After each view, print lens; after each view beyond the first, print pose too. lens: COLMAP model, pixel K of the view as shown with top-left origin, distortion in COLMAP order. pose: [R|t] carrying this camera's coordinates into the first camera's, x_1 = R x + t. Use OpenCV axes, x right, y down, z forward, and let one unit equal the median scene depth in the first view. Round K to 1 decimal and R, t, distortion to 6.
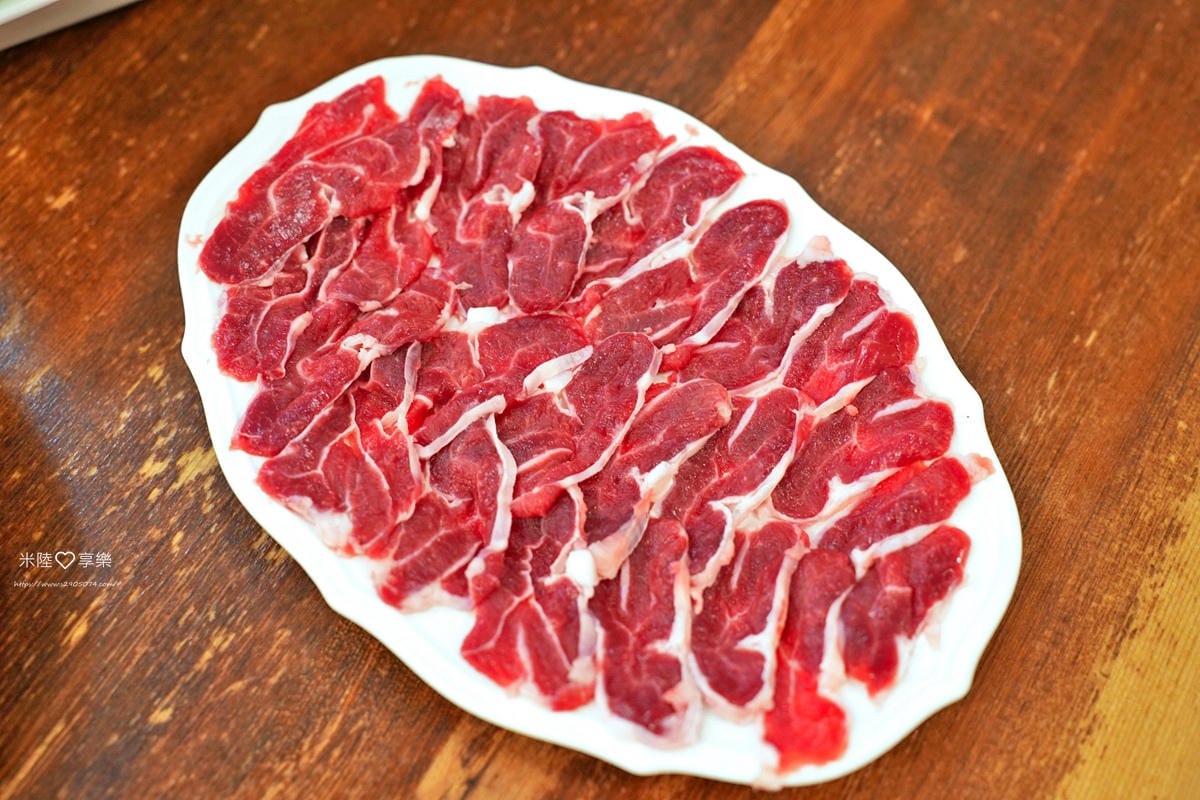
lens RADIAL K [[1410.1, 0, 600.0], [0, 1410.1, 400.0], [0, 0, 1]] dist [0.113771, 0.076026]
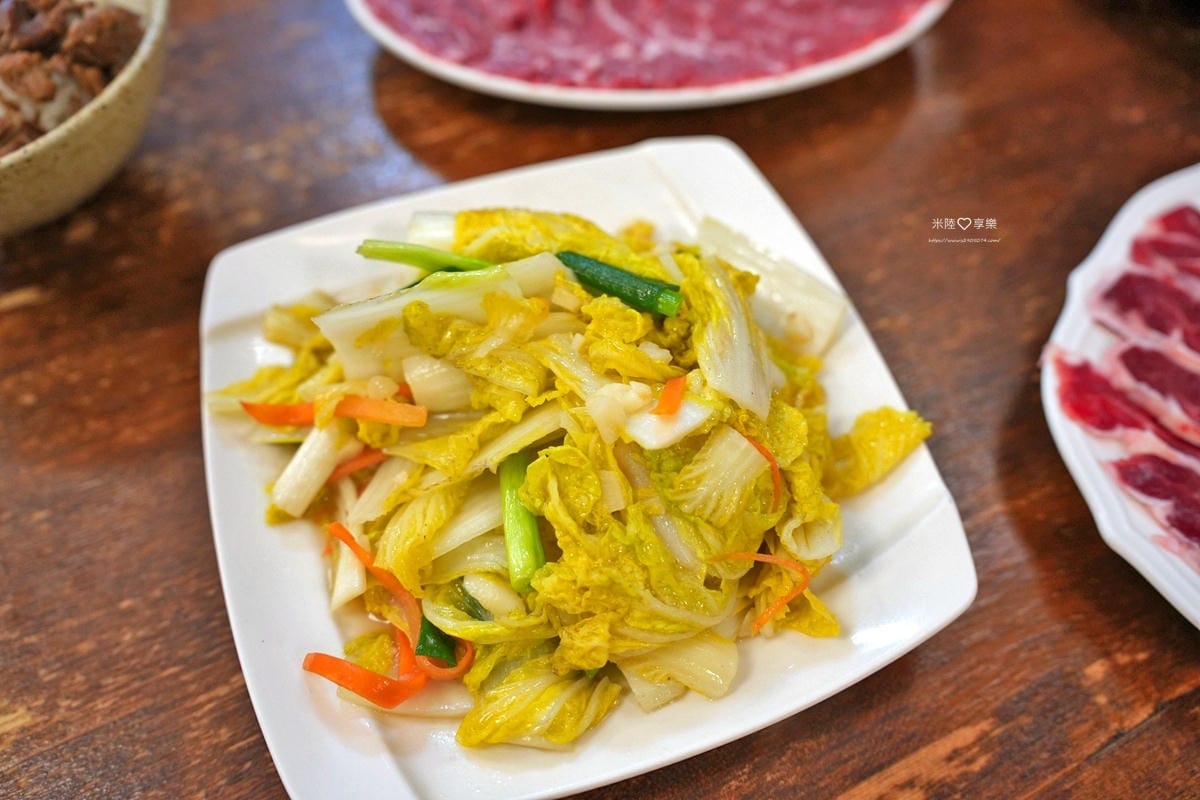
lens RADIAL K [[980.9, 0, 600.0], [0, 980.9, 400.0], [0, 0, 1]] dist [-0.093483, 0.053075]
pose [[-0.390824, 0.769628, -0.504905, 0.569780], [-0.820676, -0.042951, 0.569778, 0.104343], [0.416831, 0.637046, 0.648402, 0.318346]]
